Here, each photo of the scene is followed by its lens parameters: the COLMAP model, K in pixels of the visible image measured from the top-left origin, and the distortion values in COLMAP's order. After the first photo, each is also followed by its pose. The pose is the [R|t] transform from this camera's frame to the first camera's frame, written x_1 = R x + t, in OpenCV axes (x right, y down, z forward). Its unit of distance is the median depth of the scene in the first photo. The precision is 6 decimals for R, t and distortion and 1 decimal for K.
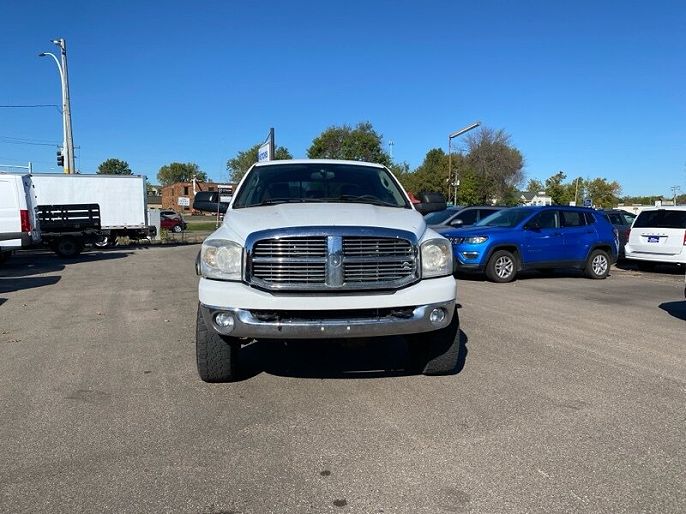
lens RADIAL K [[482.2, 0, 347.3], [0, 482.2, 255.3], [0, 0, 1]] dist [0.007502, -0.004655]
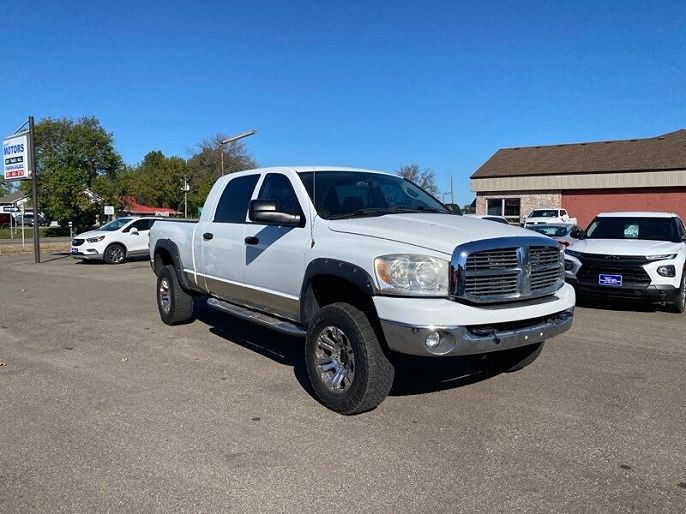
lens RADIAL K [[482.2, 0, 347.3], [0, 482.2, 255.3], [0, 0, 1]] dist [0.007502, -0.004655]
pose [[0.886194, -0.039167, 0.461656, -0.840855], [0.044896, 0.998991, -0.001427, -0.036465], [-0.461134, 0.021991, 0.887058, 0.250732]]
